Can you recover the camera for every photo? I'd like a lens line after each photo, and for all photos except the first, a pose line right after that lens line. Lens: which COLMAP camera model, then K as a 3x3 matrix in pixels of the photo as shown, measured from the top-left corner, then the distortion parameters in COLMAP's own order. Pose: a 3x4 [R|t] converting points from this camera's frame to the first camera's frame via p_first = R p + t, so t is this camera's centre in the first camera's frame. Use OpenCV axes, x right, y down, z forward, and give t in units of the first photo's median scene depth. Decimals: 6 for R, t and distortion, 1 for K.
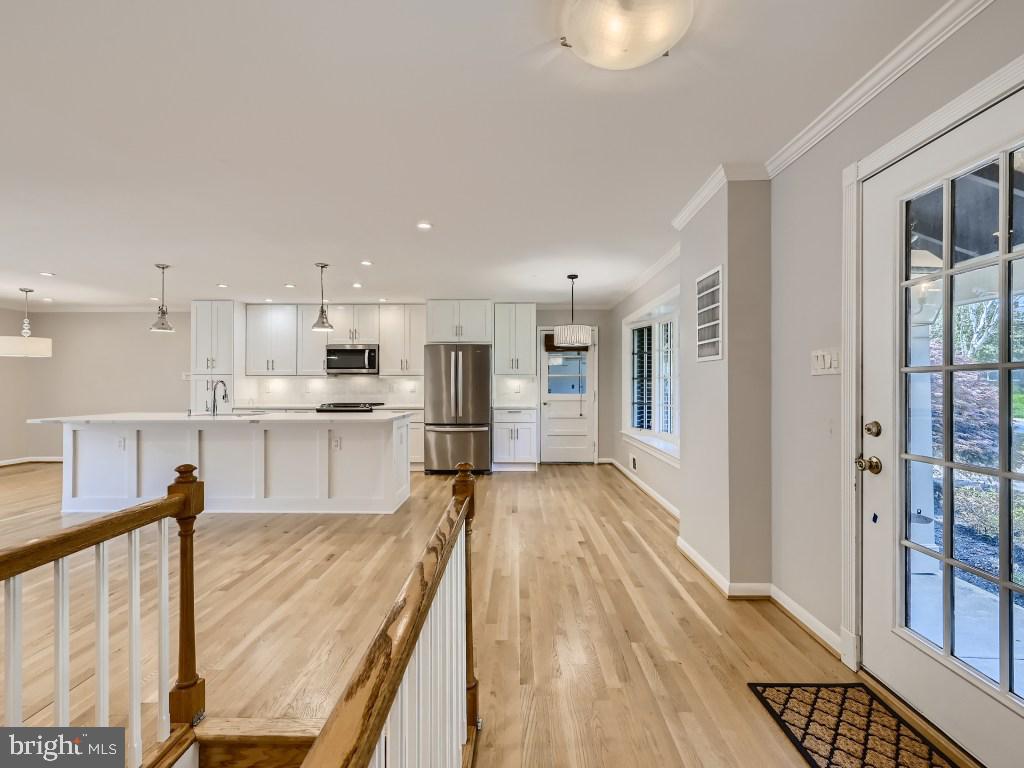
lens RADIAL K [[459.0, 0, 512.0], [0, 459.0, 384.0], [0, 0, 1]] dist [0.001278, -0.000070]
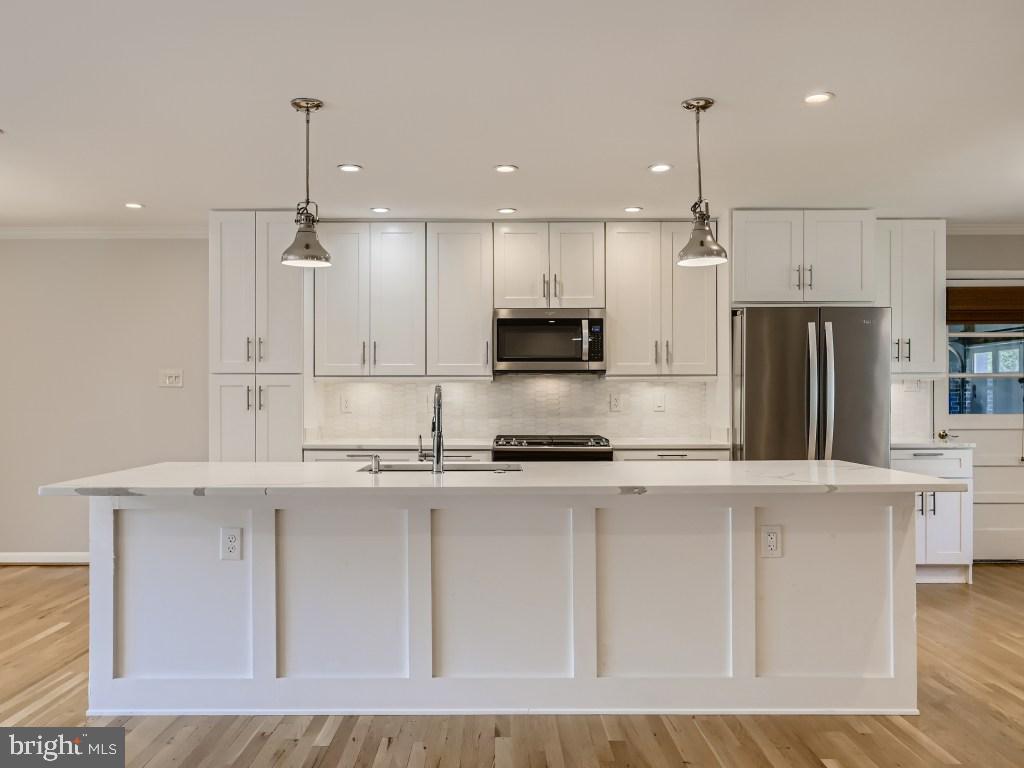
lens RADIAL K [[813.0, 0, 510.1], [0, 813.0, 395.6], [0, 0, 1]] dist [0.003970, 0.005160]
pose [[0.999847, -0.002134, 0.017376, -0.417977], [0.002121, 0.999997, 0.000783, 0.000712], [-0.017378, -0.000746, 0.999849, 0.192990]]
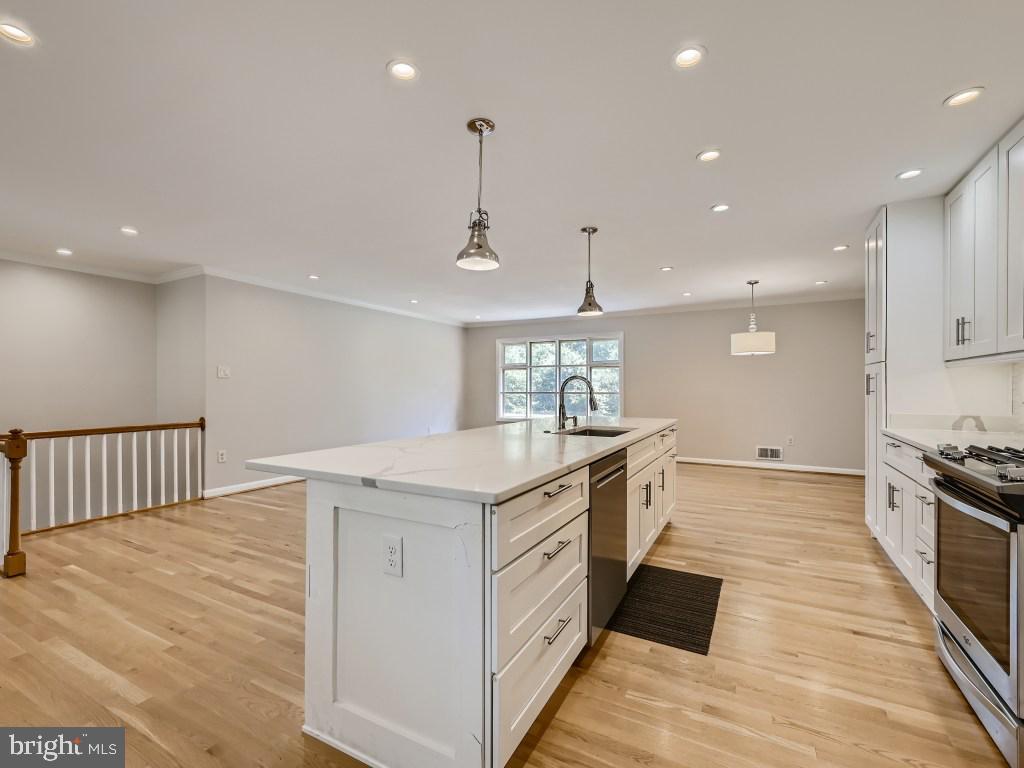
lens RADIAL K [[459.0, 0, 512.0], [0, 459.0, 384.0], [0, 0, 1]] dist [0.001278, -0.000070]
pose [[-0.463196, -0.004485, -0.886245, -0.008190], [-0.000598, 0.999989, -0.004749, 0.005625], [0.886256, -0.001670, -0.463193, 0.881402]]
